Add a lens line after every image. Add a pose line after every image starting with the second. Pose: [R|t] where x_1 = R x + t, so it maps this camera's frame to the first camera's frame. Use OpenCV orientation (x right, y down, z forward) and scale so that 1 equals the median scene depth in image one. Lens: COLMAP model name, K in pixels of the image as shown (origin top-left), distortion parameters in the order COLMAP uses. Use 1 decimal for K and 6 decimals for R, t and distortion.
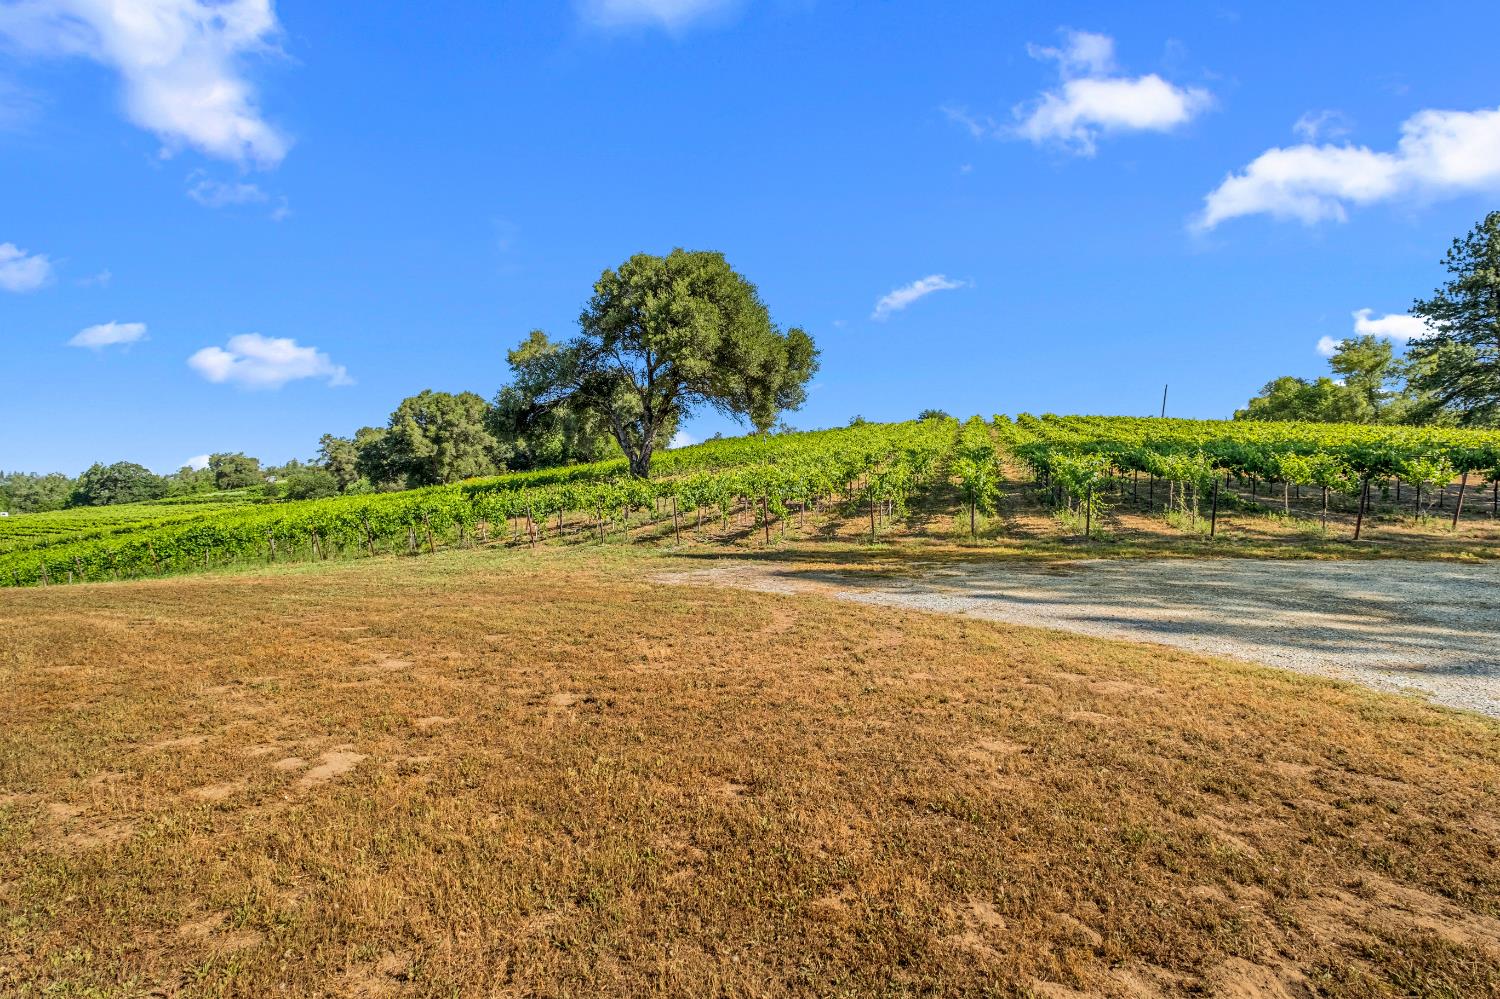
lens RADIAL K [[650.9, 0, 752.2], [0, 650.9, 493.2], [0, 0, 1]] dist [-0.004488, 0.000861]
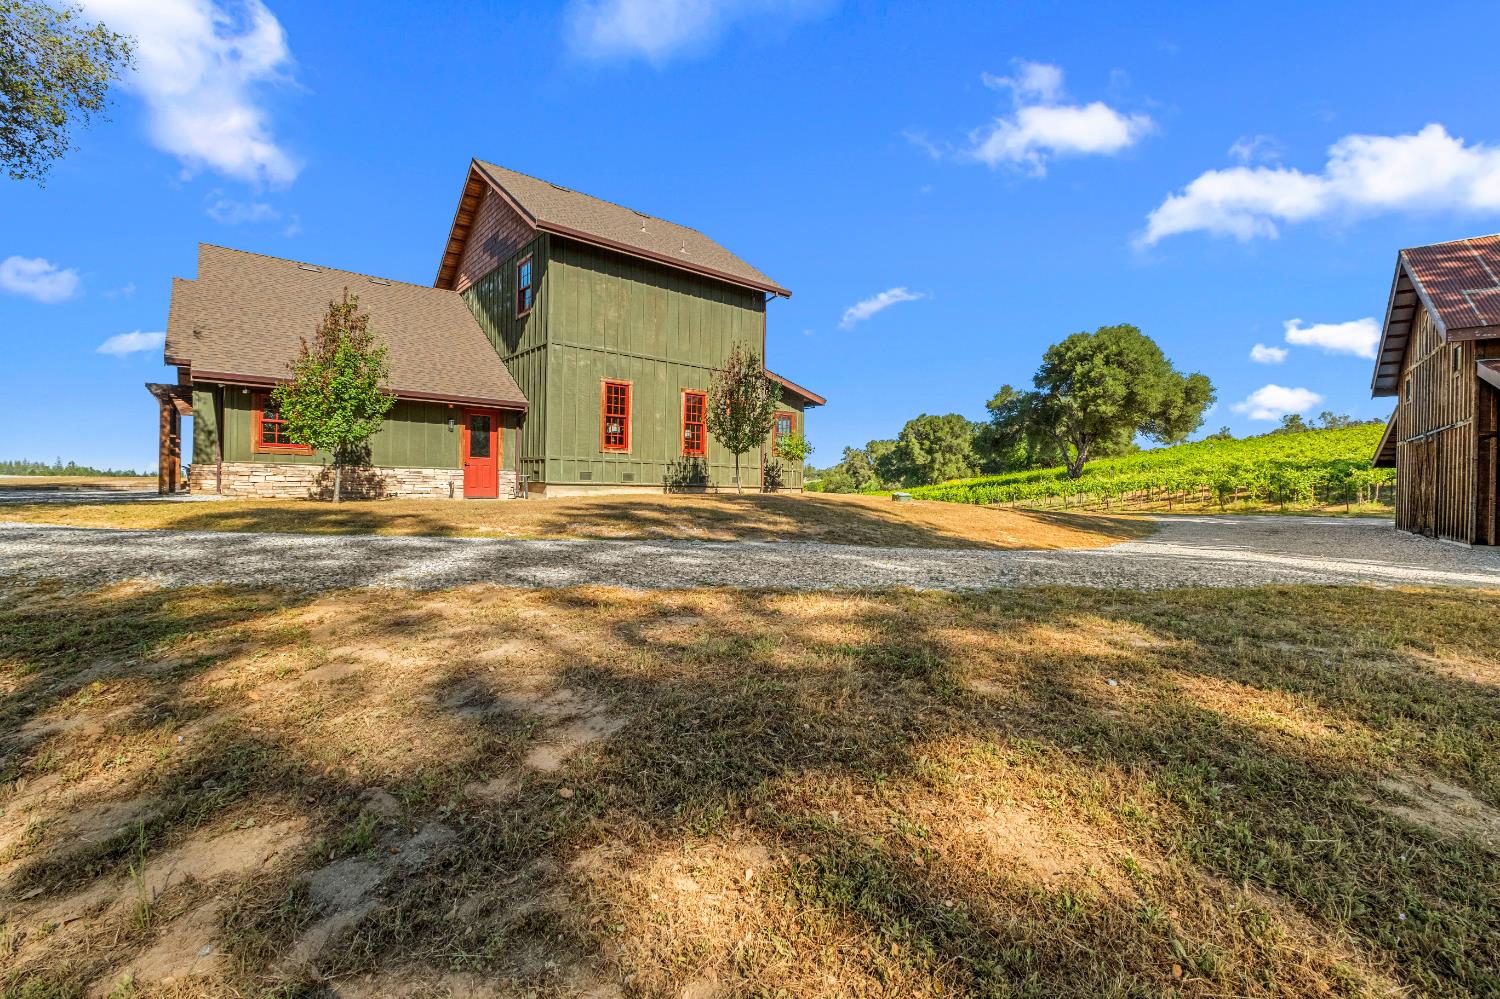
lens RADIAL K [[650.9, 0, 753.4], [0, 650.9, 492.3], [0, 0, 1]] dist [-0.004488, 0.000861]
pose [[0.770830, 0.018173, -0.636782, 0.093728], [-0.020659, 0.999780, 0.003525, 0.005628], [0.636706, 0.010438, 0.771036, -0.272645]]
